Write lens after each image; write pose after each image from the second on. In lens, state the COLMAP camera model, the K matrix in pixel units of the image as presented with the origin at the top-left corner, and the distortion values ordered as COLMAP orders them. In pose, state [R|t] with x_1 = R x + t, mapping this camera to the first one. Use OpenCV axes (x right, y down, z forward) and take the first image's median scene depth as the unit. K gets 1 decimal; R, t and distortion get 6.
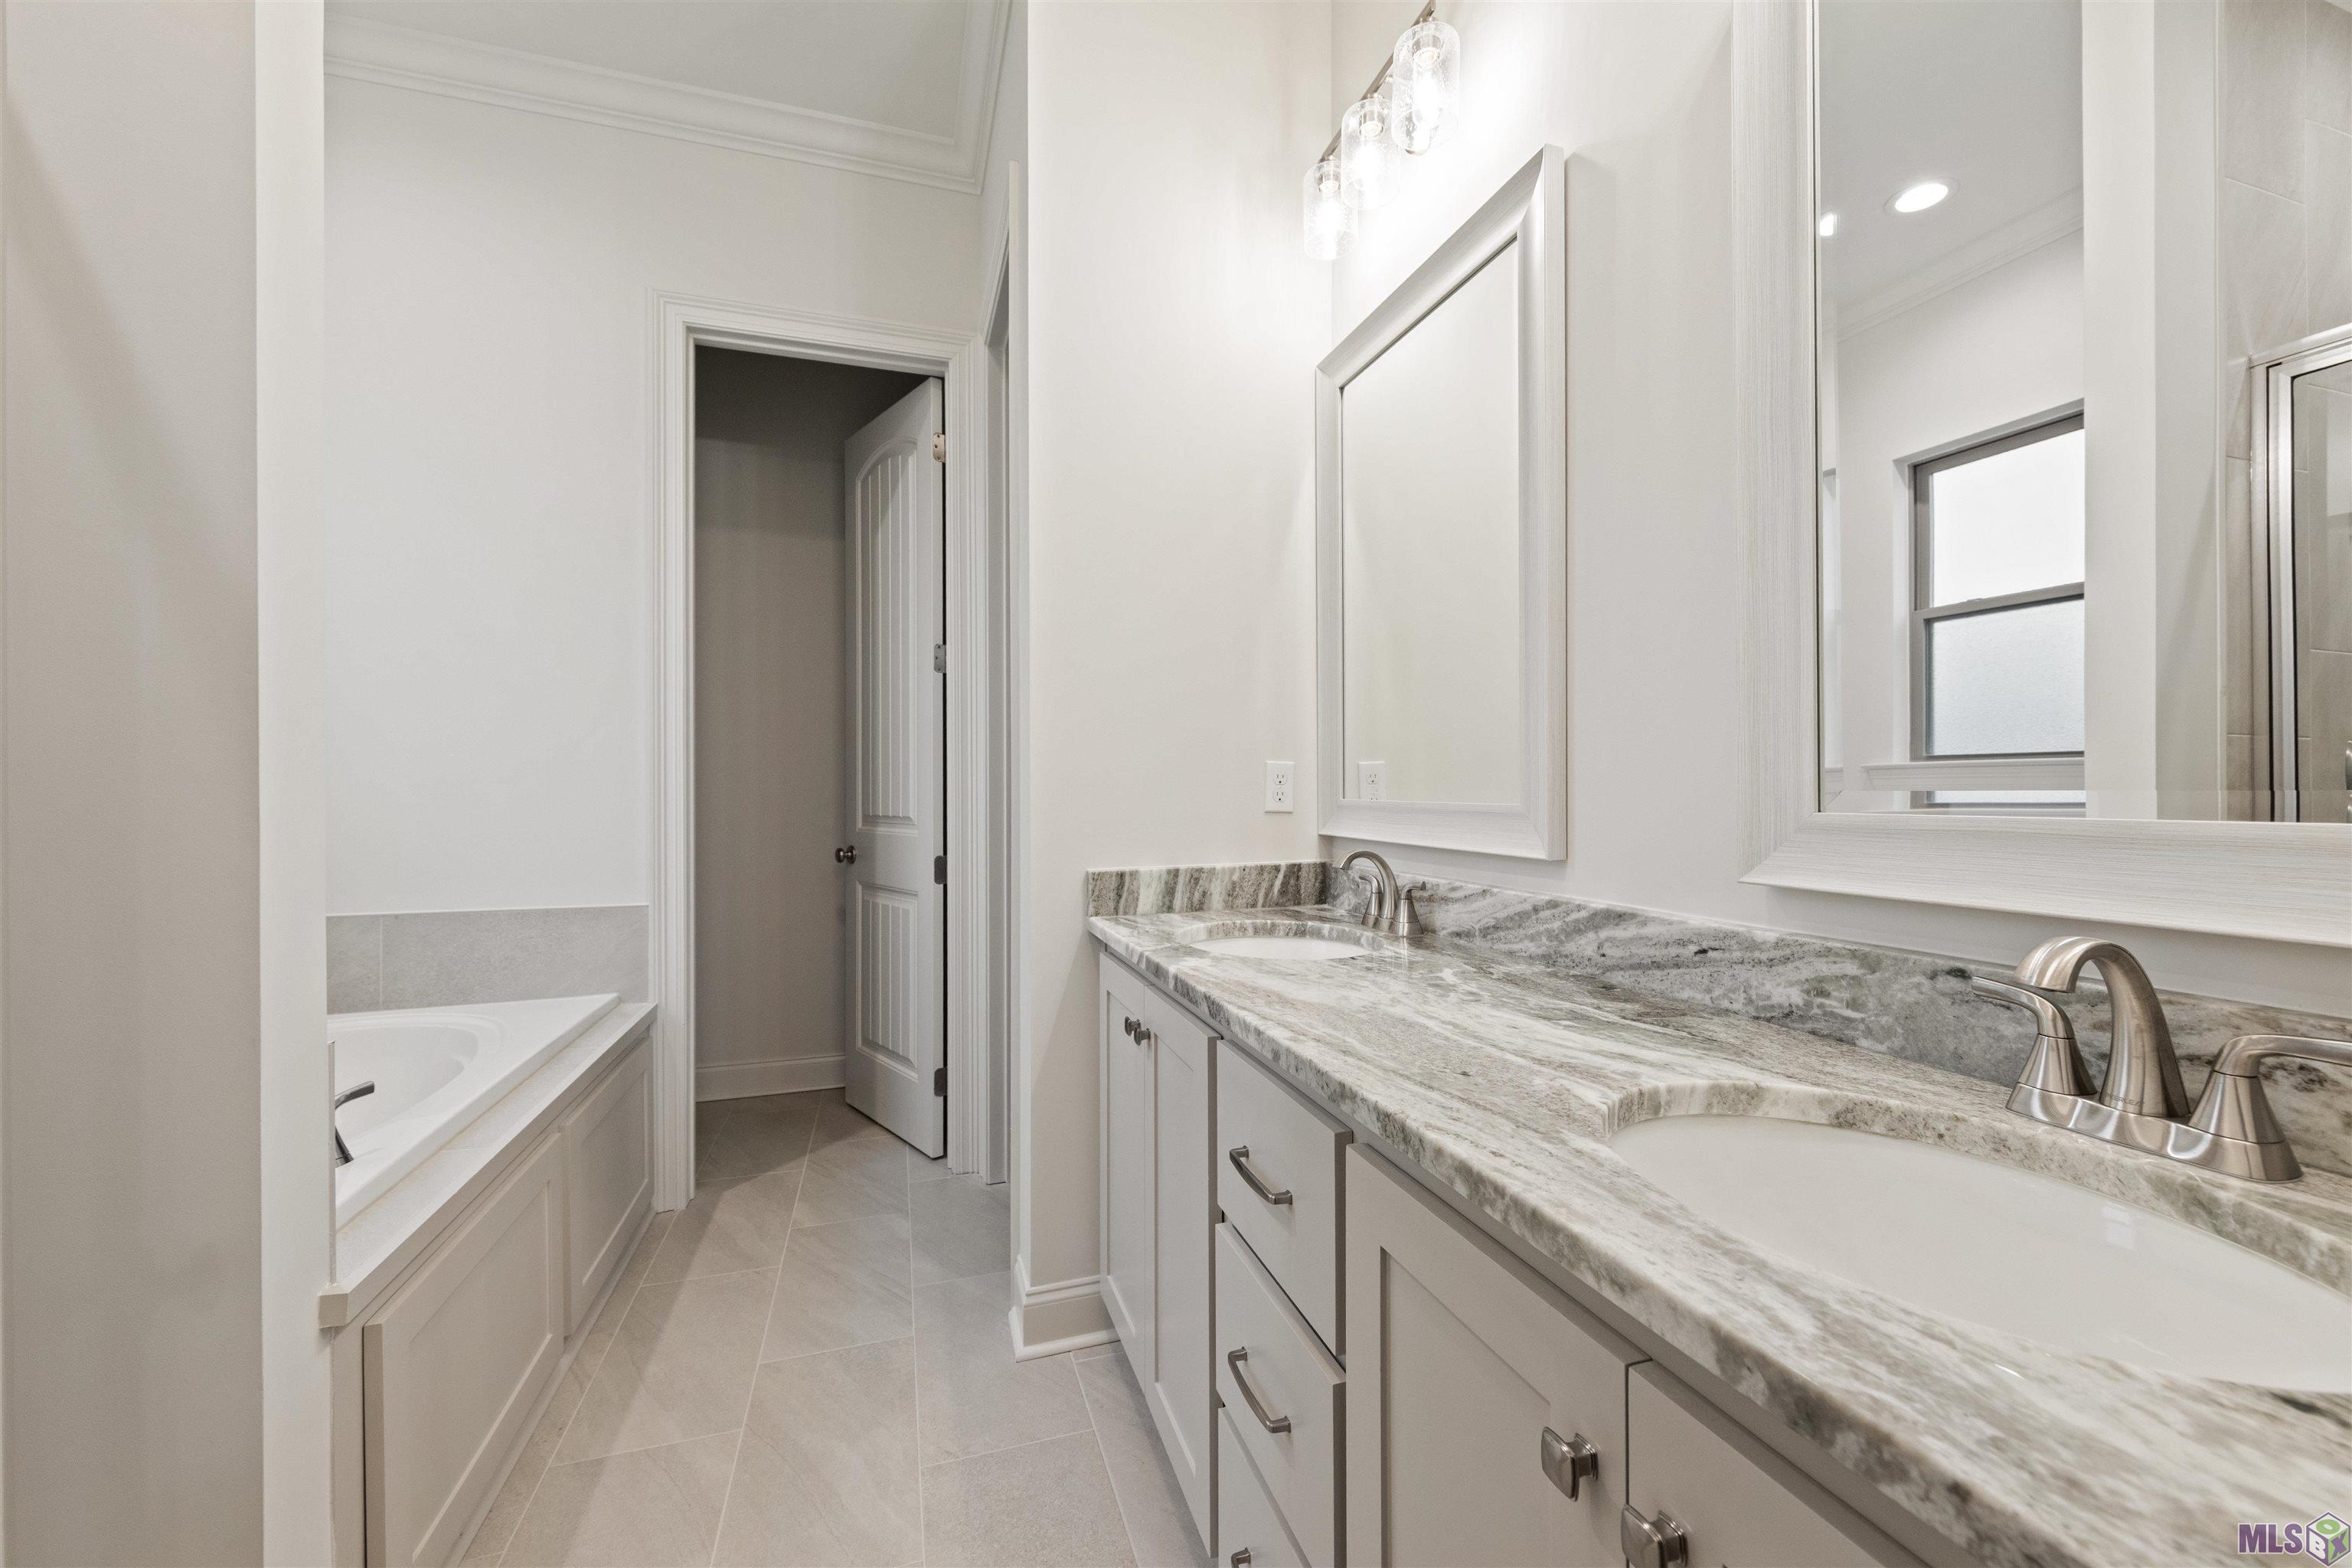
lens RADIAL K [[916.3, 0, 1170.7], [0, 916.3, 790.0], [0, 0, 1]] dist [0.004900, -0.001053]
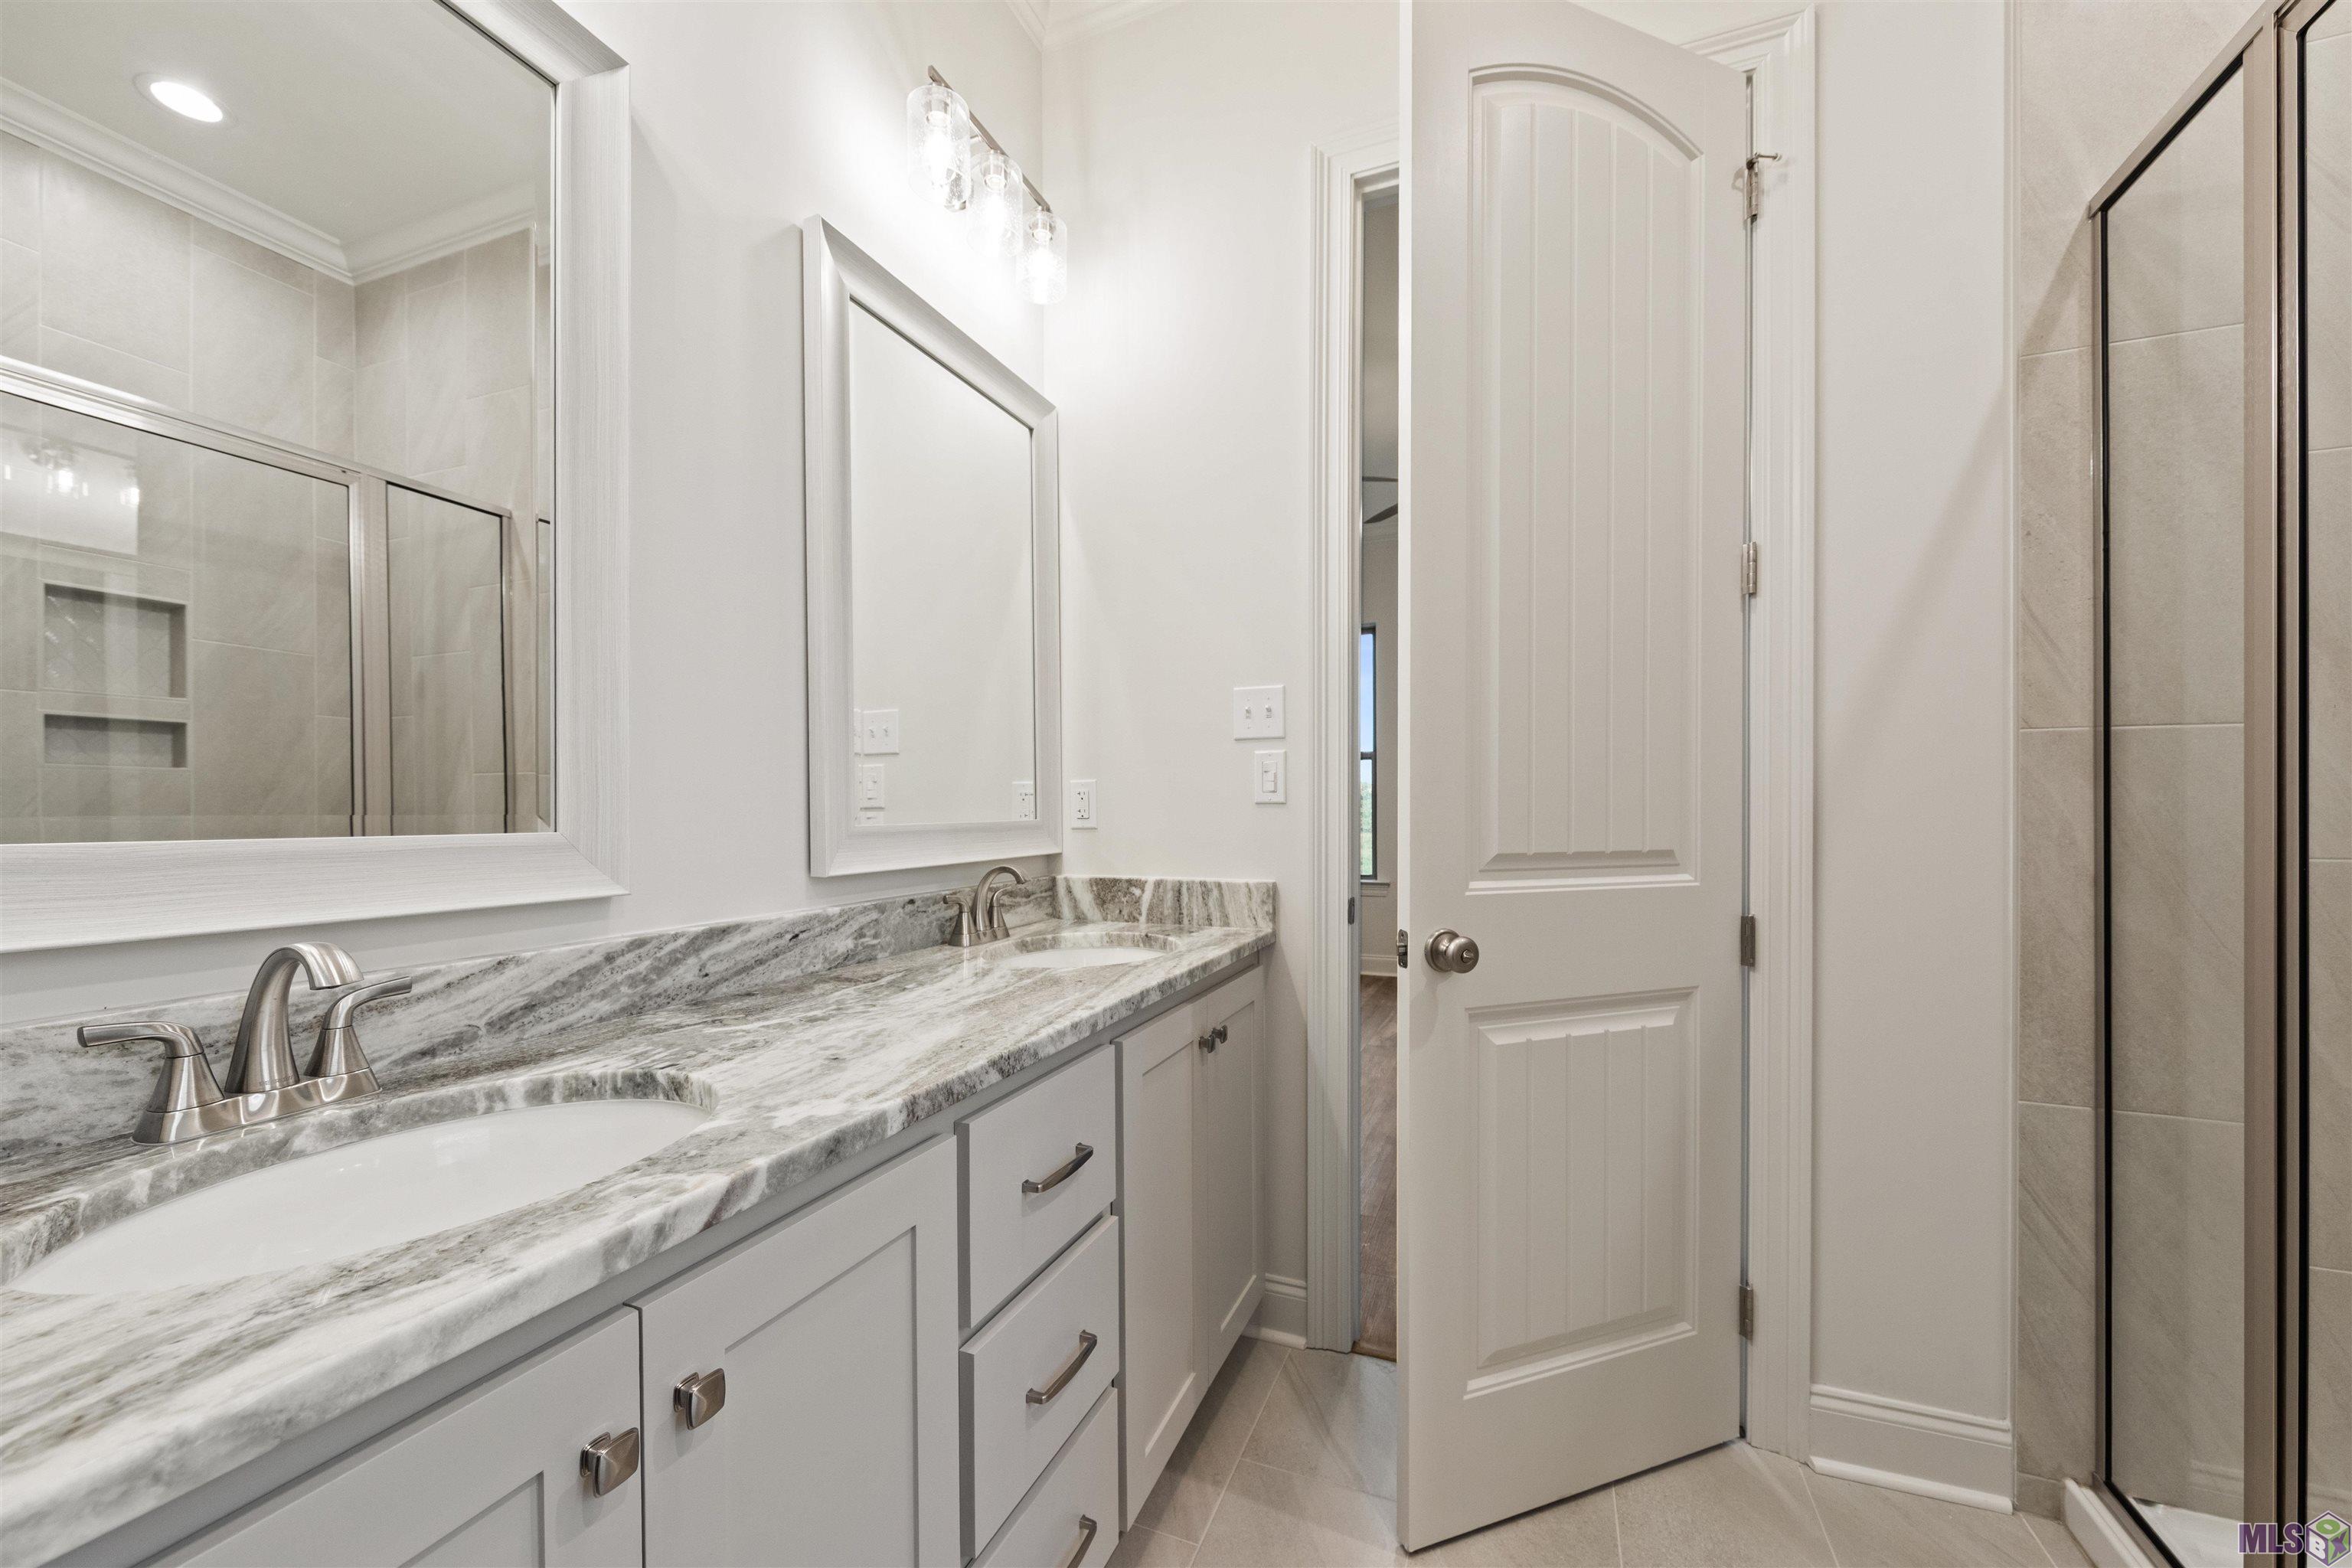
lens RADIAL K [[916.3, 0, 1168.6], [0, 916.3, 802.8], [0, 0, 1]] dist [0.004900, -0.001053]
pose [[-0.774947, 0.001040, 0.632025, -0.613391], [-0.002061, 0.999989, -0.004173, -0.008596], [-0.632022, -0.004536, -0.774937, 1.574258]]
